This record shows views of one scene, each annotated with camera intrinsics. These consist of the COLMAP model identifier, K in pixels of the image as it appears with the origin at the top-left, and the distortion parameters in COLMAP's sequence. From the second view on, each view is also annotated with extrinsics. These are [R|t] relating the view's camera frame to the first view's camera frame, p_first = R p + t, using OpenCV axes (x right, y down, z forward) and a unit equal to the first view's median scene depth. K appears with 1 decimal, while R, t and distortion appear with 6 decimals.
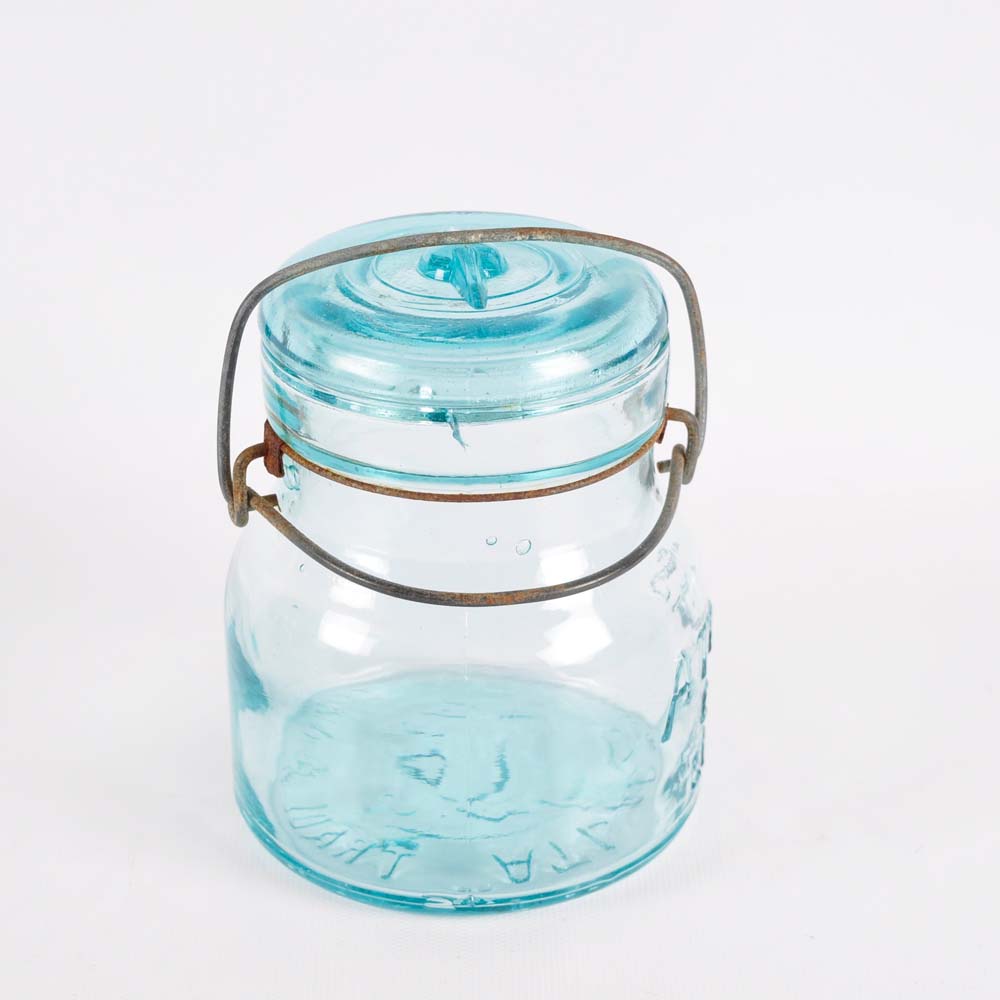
lens RADIAL K [[2621.9, 0, 509.0], [0, 2621.9, 508.7], [0, 0, 1]] dist [0.154757, 0.000000]
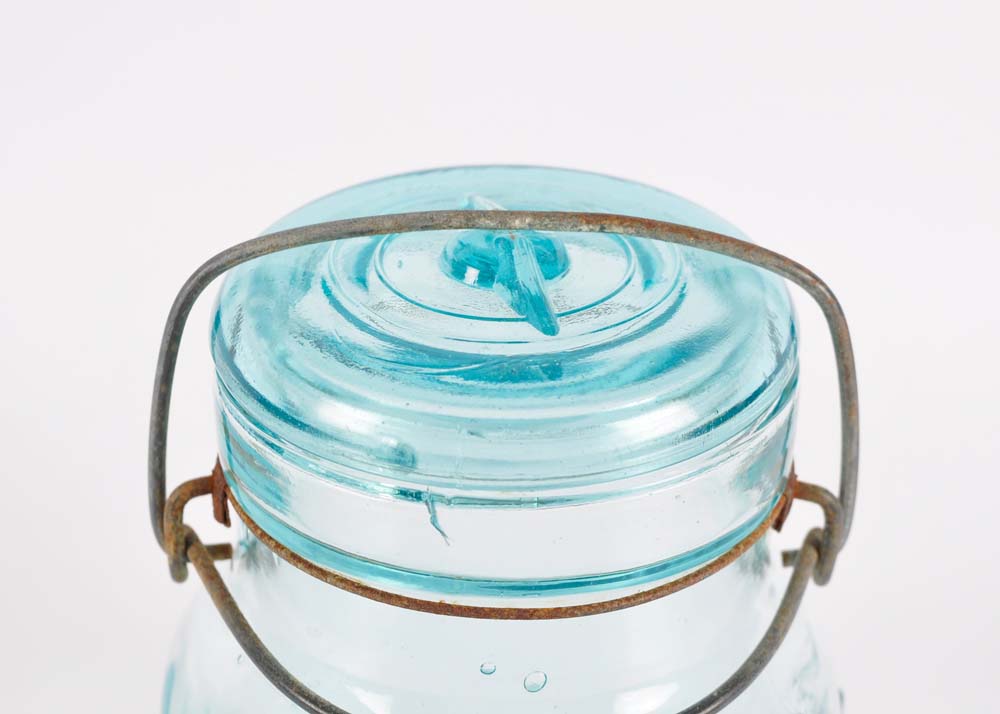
lens RADIAL K [[2427.7, 0, 492.5], [0, 2427.7, 355.5], [0, 0, 1]] dist [0.130511, 0.000000]
pose [[0.977631, 0.106337, -0.181466, 0.098160], [-0.101509, 0.994193, 0.035719, -0.088967], [0.184211, -0.016500, 0.982748, 0.363144]]
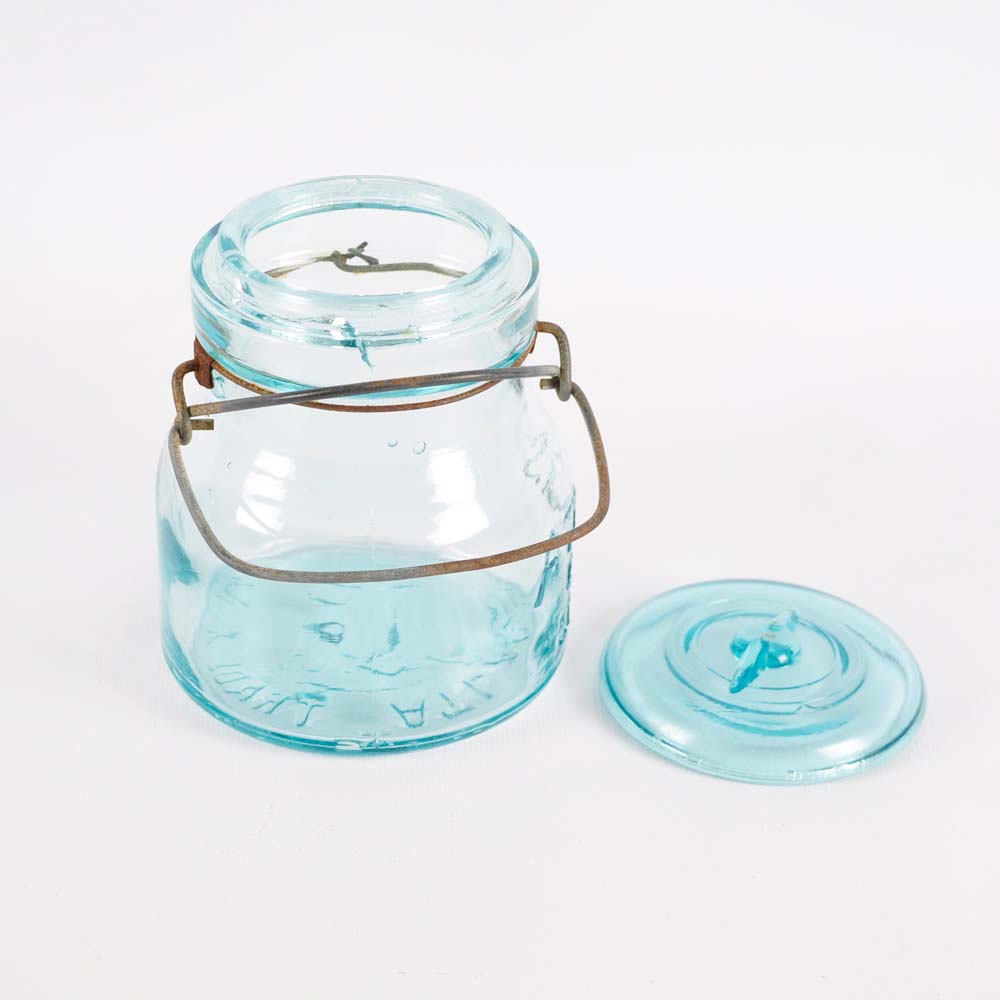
lens RADIAL K [[3289.3, 0, 494.8], [0, 3289.3, 501.4], [0, 0, 1]] dist [0.033818, 0.000000]
pose [[0.998228, -0.011588, 0.058373, -0.046177], [0.007504, 0.997540, 0.069692, -0.062894], [-0.059037, -0.069130, 0.995859, -0.474783]]
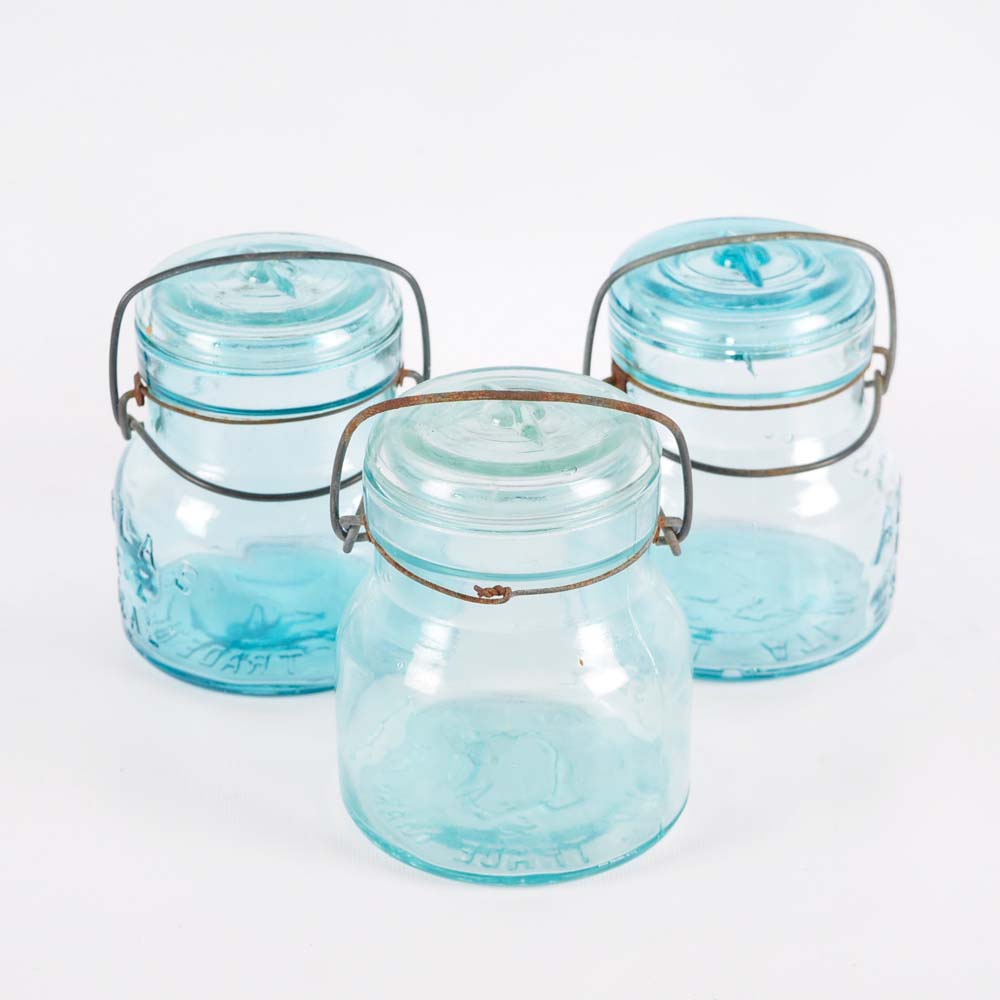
lens RADIAL K [[3289.3, 0, 499.7], [0, 3289.3, 493.7], [0, 0, 1]] dist [0.033818, 0.000000]
pose [[0.999591, -0.021658, 0.018699, -0.196280], [0.021223, 0.999507, 0.023133, -0.001655], [-0.019191, -0.022727, 0.999558, -0.916747]]
